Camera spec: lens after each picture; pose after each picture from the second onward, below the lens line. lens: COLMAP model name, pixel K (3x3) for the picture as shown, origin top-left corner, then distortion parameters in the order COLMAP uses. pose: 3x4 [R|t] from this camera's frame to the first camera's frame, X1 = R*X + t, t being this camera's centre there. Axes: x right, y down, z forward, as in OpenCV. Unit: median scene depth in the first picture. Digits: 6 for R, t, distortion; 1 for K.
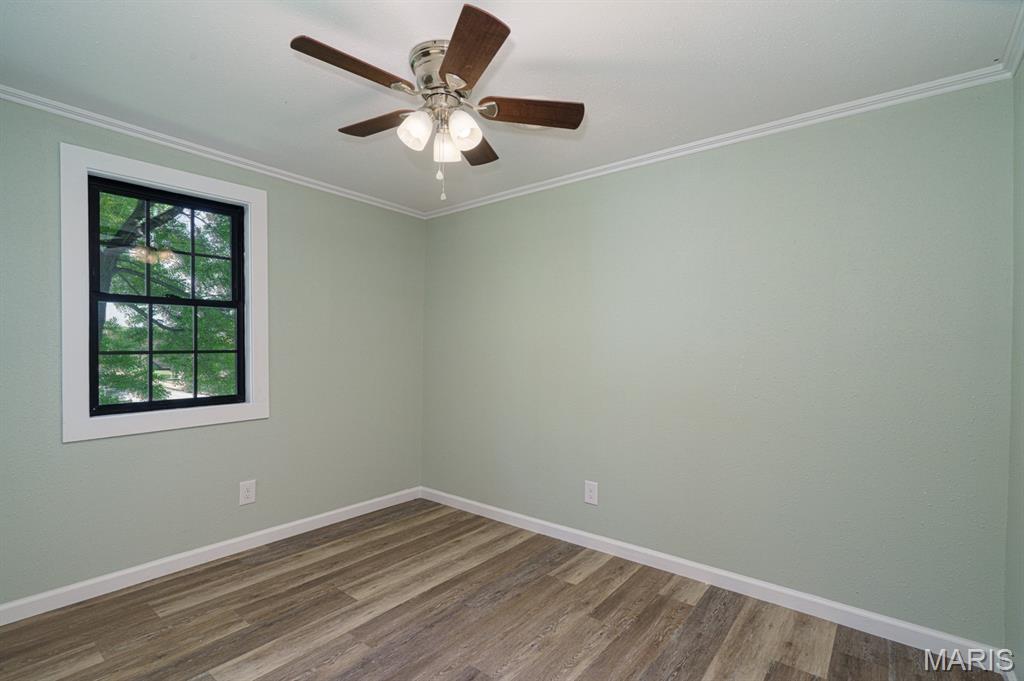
lens RADIAL K [[465.3, 0, 515.6], [0, 465.3, 334.5], [0, 0, 1]] dist [-0.001758, -0.000523]
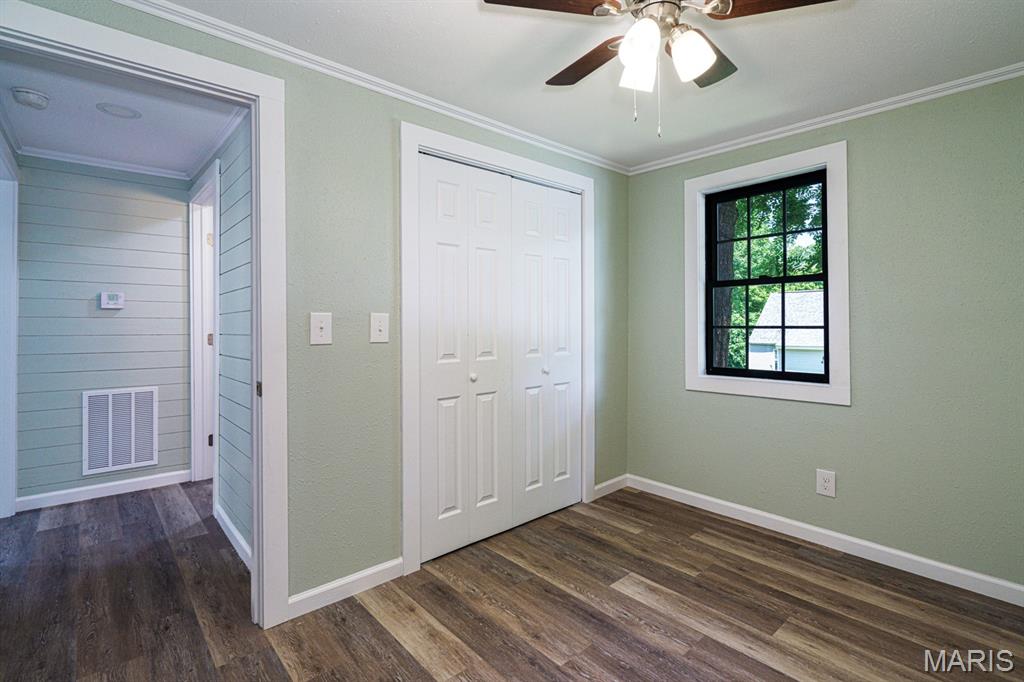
lens RADIAL K [[476.0, 0, 515.6], [0, 476.0, 317.0], [0, 0, 1]] dist [-0.001894, -0.000386]
pose [[-0.143265, -0.011248, -0.989620, 0.512296], [0.022482, 0.999640, -0.014617, 0.019034], [0.989429, -0.024343, -0.142960, 0.644622]]
